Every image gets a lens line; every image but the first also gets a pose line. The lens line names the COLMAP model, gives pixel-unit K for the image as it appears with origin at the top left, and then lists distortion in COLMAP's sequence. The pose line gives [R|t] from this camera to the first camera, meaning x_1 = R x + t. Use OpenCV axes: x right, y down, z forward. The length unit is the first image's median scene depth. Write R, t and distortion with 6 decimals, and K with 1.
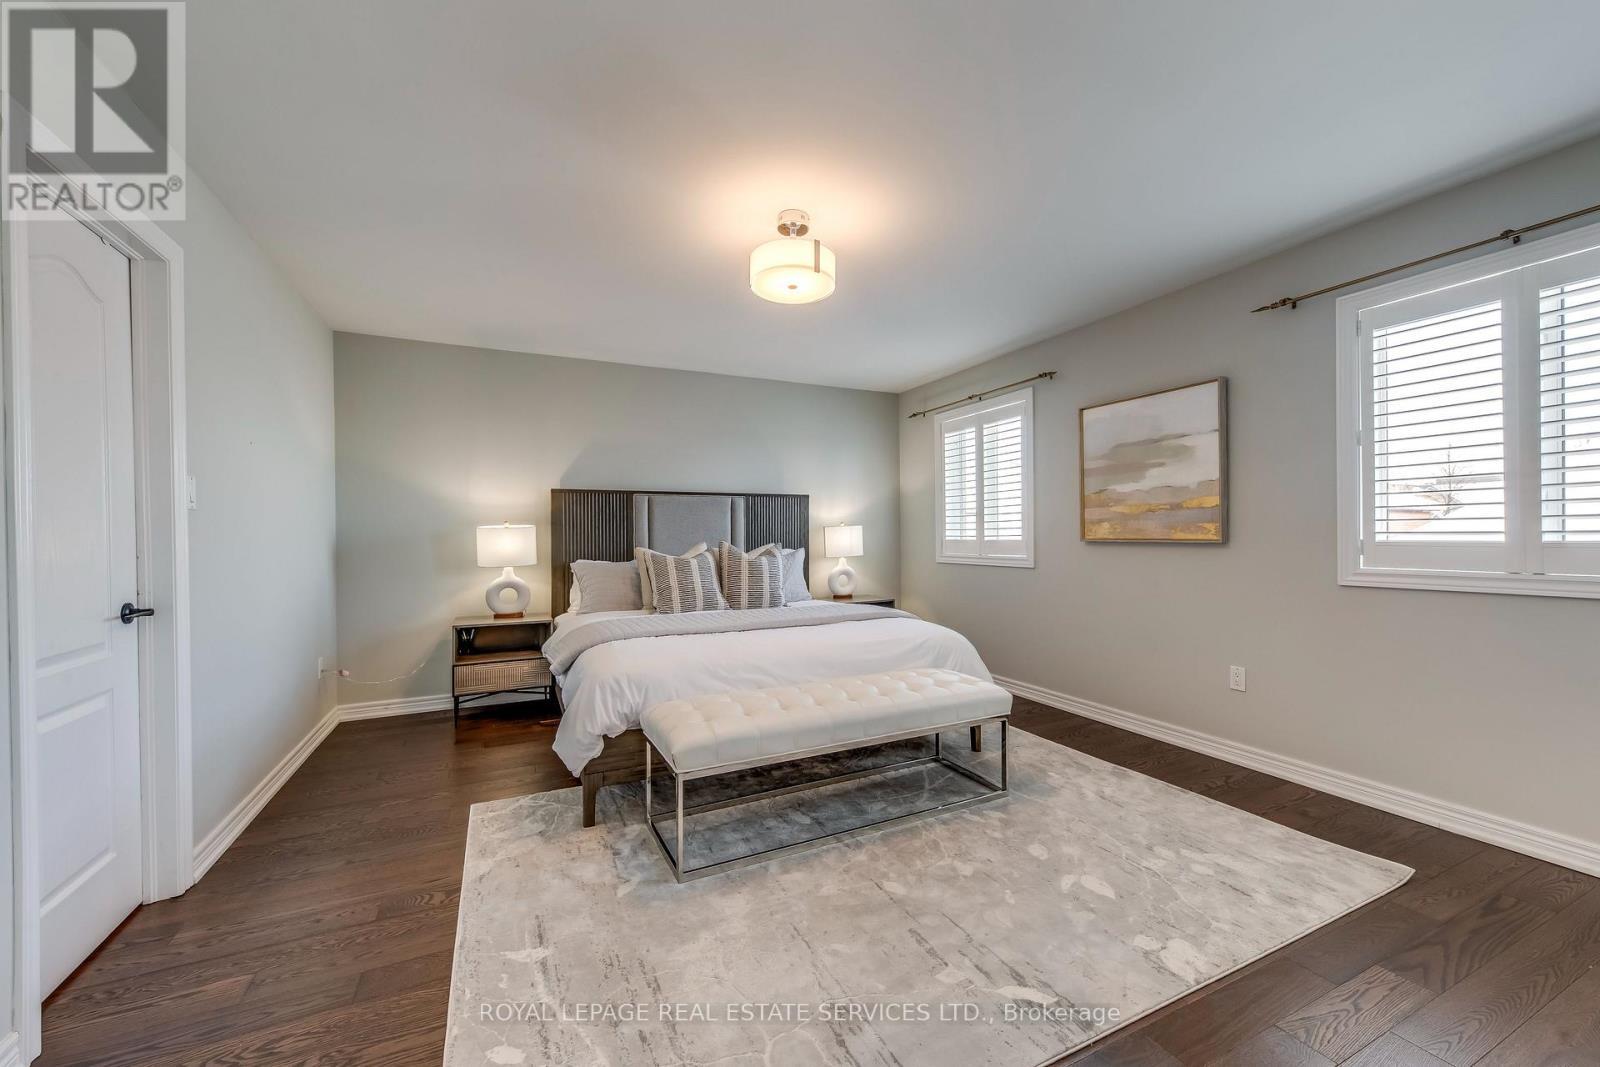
lens RADIAL K [[612.4, 0, 792.1], [0, 612.4, 535.0], [0, 0, 1]] dist [0.010909, -0.002071]
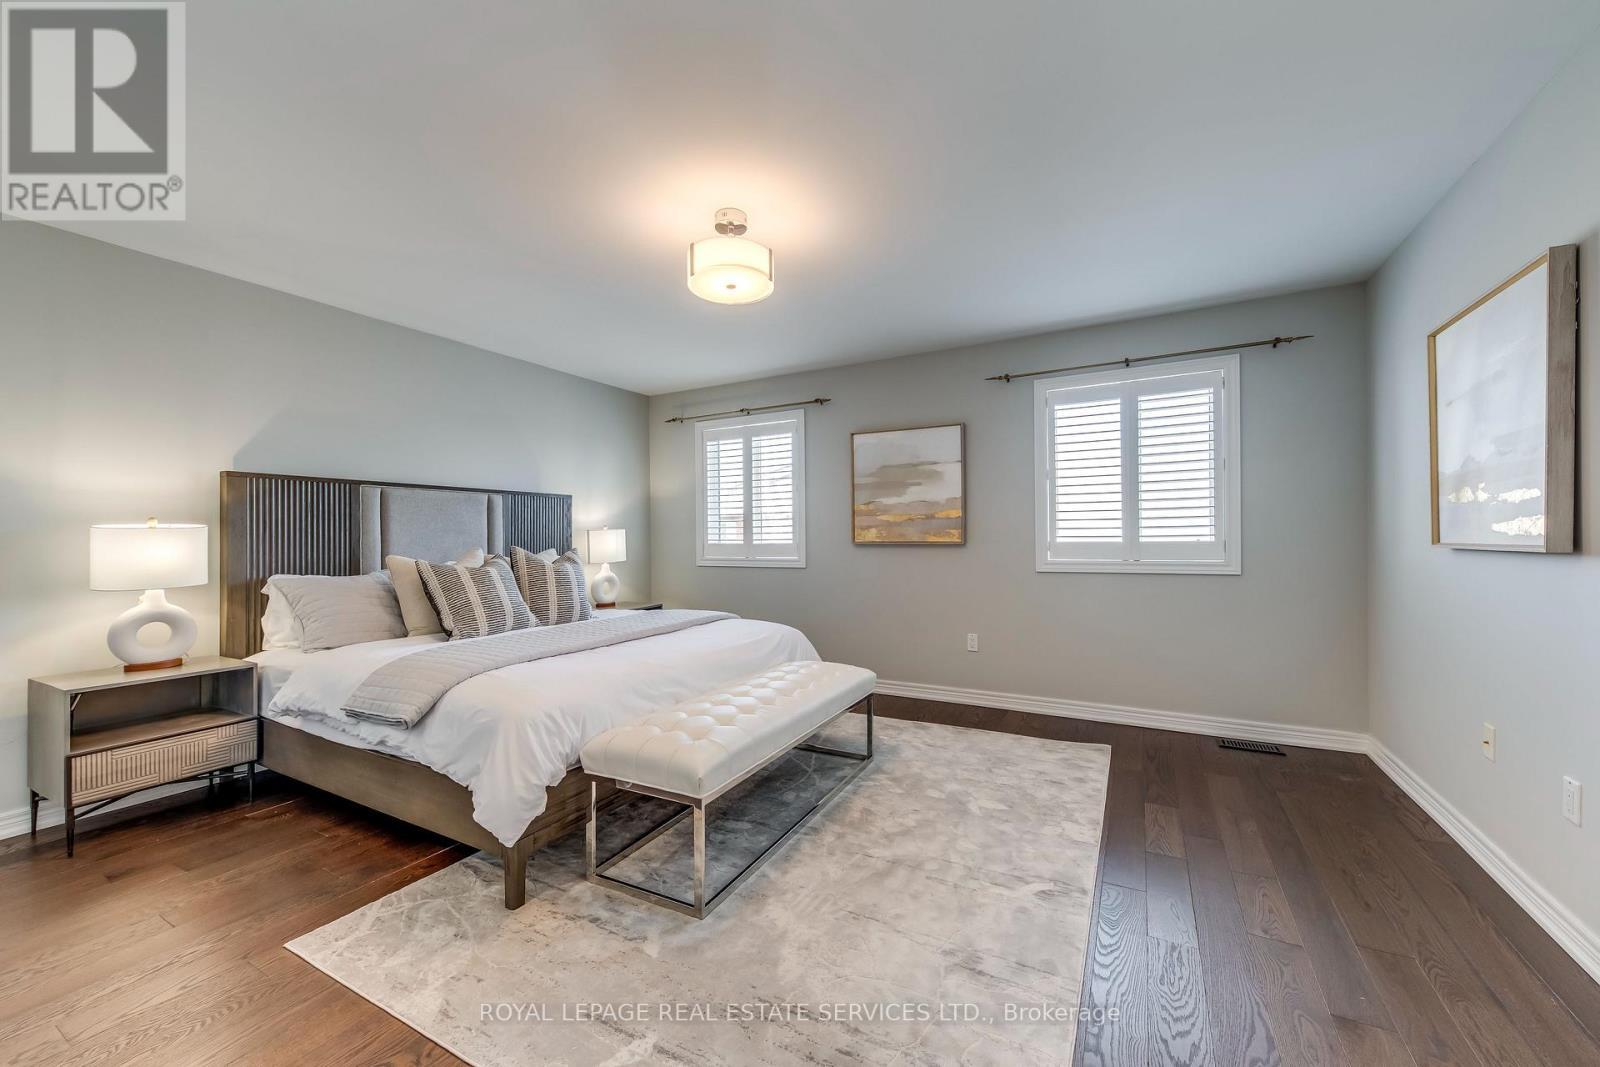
lens RADIAL K [[612.4, 0, 799.7], [0, 612.4, 537.2], [0, 0, 1]] dist [0.010909, -0.002071]
pose [[0.812469, 0.000968, 0.583003, -0.382372], [0.001867, 0.999989, -0.004263, 0.002203], [-0.583001, 0.004553, 0.812458, 0.109356]]
